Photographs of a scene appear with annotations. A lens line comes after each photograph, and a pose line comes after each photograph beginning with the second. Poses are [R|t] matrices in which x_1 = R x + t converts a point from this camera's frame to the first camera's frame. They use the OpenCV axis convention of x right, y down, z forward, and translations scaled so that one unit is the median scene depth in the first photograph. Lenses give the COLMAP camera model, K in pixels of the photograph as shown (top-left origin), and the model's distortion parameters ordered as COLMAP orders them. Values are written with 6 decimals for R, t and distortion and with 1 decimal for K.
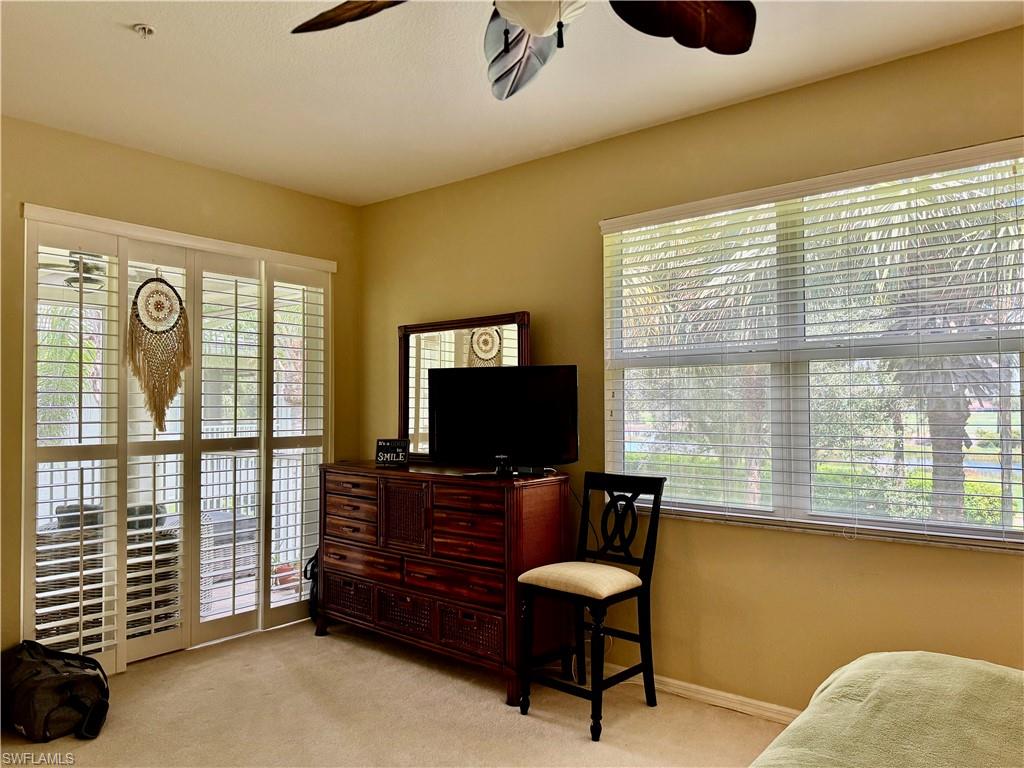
lens RADIAL K [[720.5, 0, 505.9], [0, 720.5, 386.9], [0, 0, 1]] dist [0.114207, -0.123521]
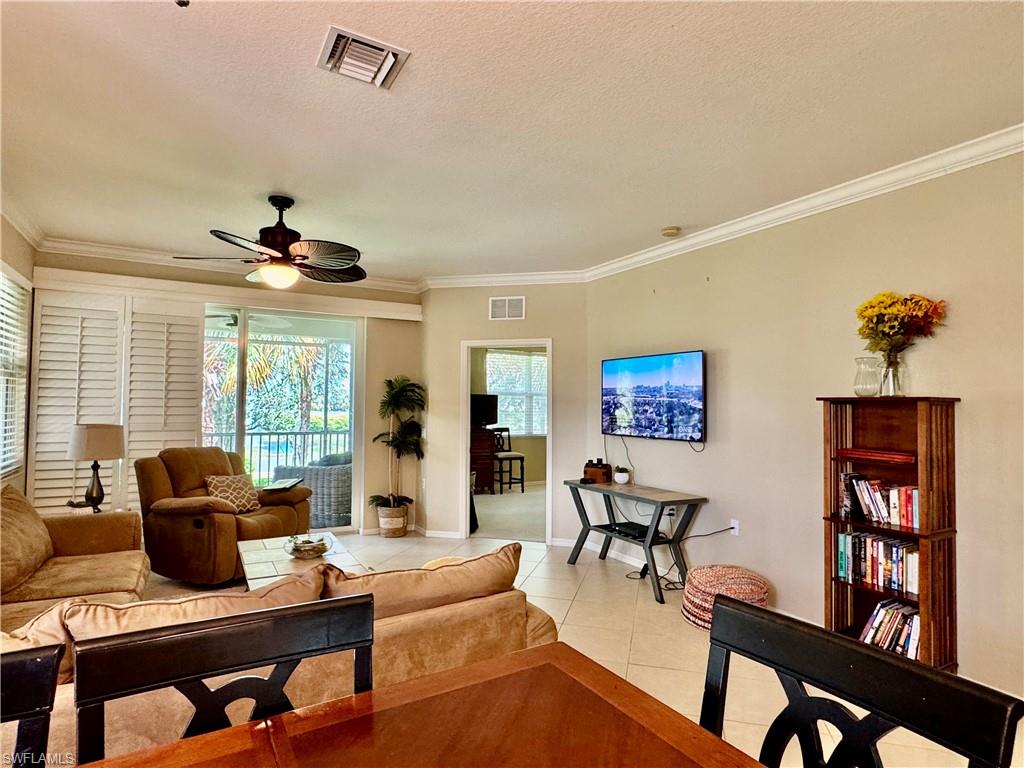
lens RADIAL K [[566.4, 0, 512.0], [0, 566.4, 384.0], [0, 0, 1]] dist [-0.001974, -0.000215]
pose [[0.352450, 0.042030, 0.934886, -2.362089], [-0.032208, 0.998944, -0.032768, 0.003186], [-0.935276, -0.018562, 0.353432, -0.001396]]
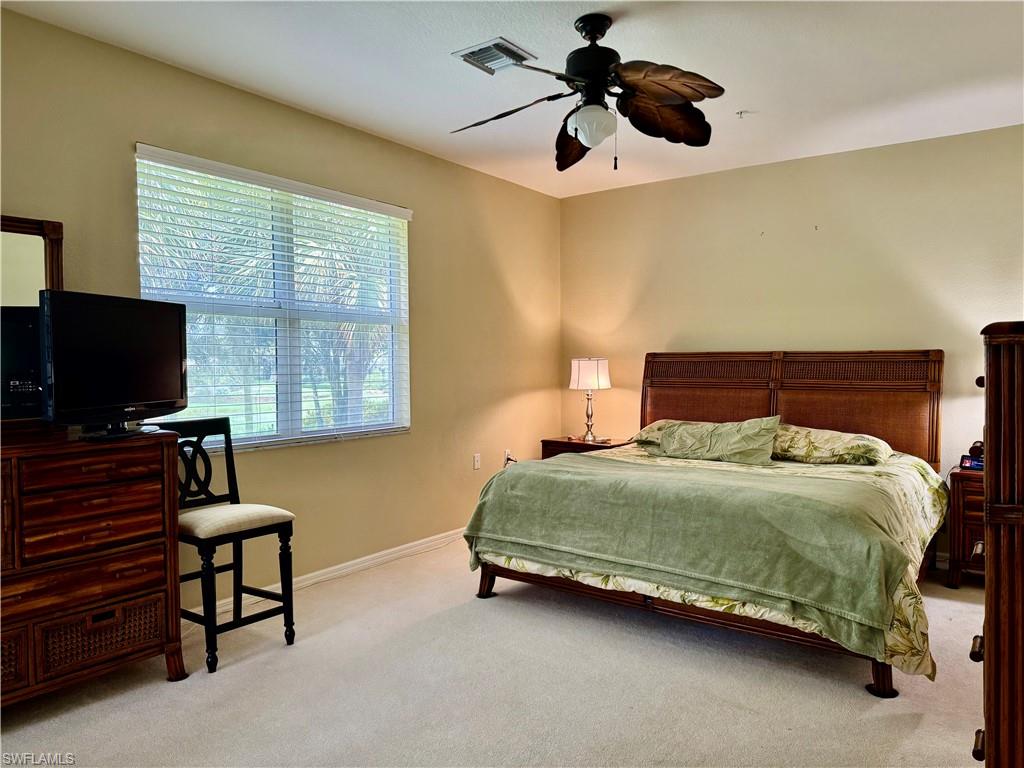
lens RADIAL K [[721.6, 0, 512.8], [0, 721.6, 382.6], [0, 0, 1]] dist [0.098178, -0.123964]
pose [[-0.065286, -0.022372, 0.997616, -0.875787], [-0.020505, 0.999568, 0.021074, 0.041220], [-0.997656, -0.019080, -0.065716, 0.636920]]
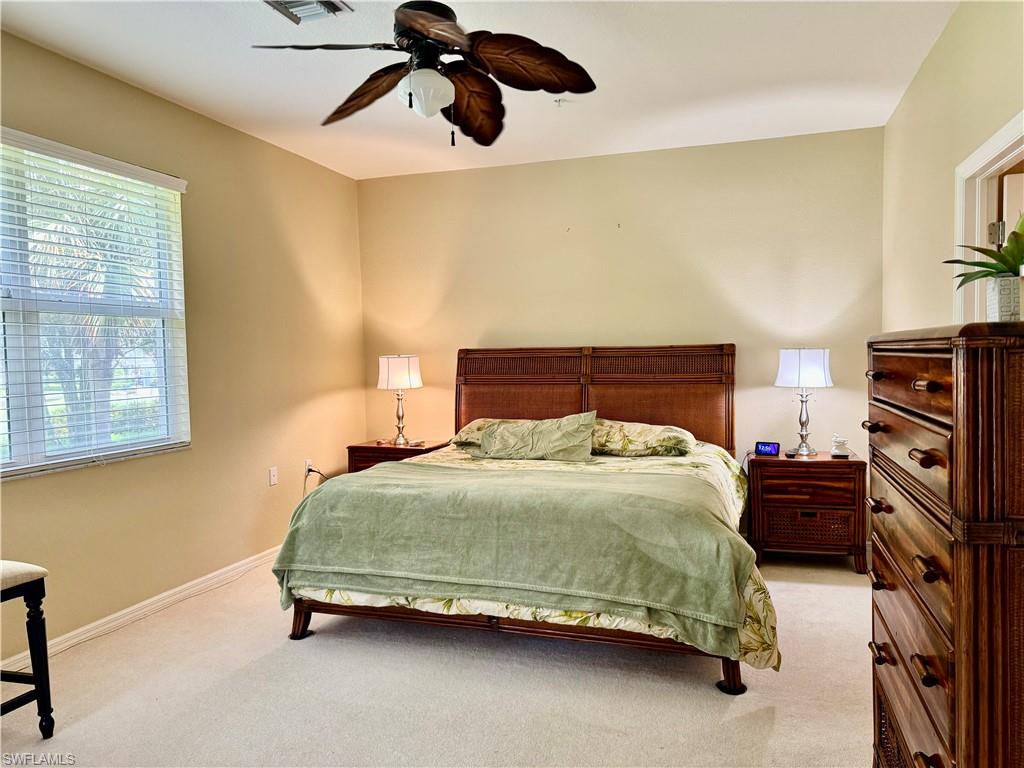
lens RADIAL K [[721.6, 0, 512.8], [0, 721.6, 382.6], [0, 0, 1]] dist [0.098178, -0.123964]
pose [[-0.366551, -0.026320, 0.930026, -0.749332], [-0.003814, 0.999634, 0.026787, 0.032579], [-0.930390, 0.006272, -0.366517, 0.692577]]
